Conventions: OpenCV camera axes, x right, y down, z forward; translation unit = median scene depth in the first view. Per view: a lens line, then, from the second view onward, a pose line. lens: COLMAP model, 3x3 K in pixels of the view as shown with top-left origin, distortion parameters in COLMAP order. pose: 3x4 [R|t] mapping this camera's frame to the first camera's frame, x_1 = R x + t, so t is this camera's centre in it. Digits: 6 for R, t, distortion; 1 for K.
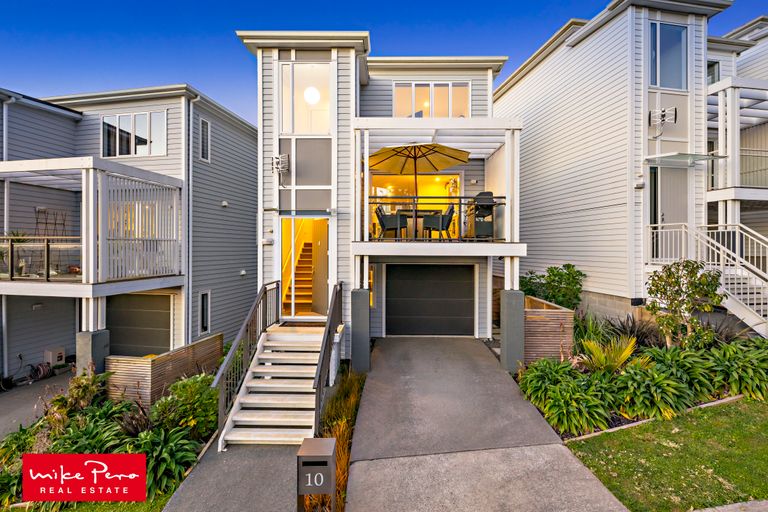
lens RADIAL K [[354.6, 0, 383.8], [0, 354.6, 254.7], [0, 0, 1]] dist [0.005164, 0.000637]
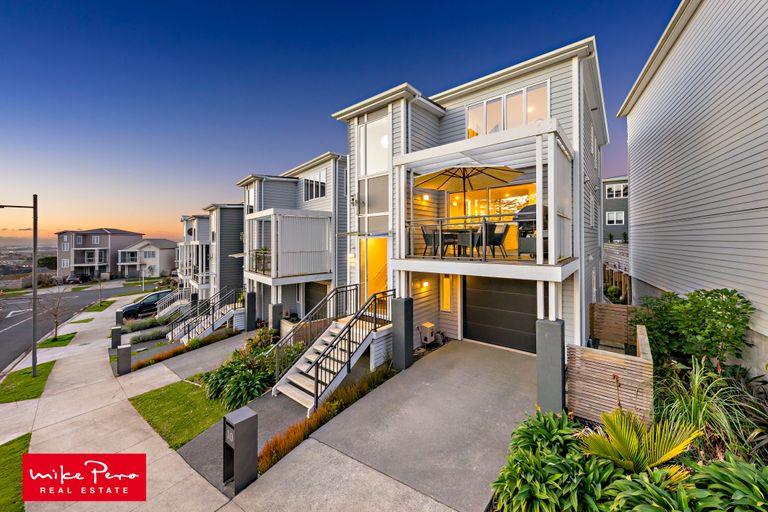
lens RADIAL K [[289.2, 0, 390.3], [0, 289.2, 237.6], [0, 0, 1]] dist [0.001190, 0.000202]
pose [[0.772631, -0.011881, -0.634745, 0.510631], [0.003534, 0.999890, -0.014414, -0.089250], [0.634846, 0.008894, 0.772588, 0.211466]]
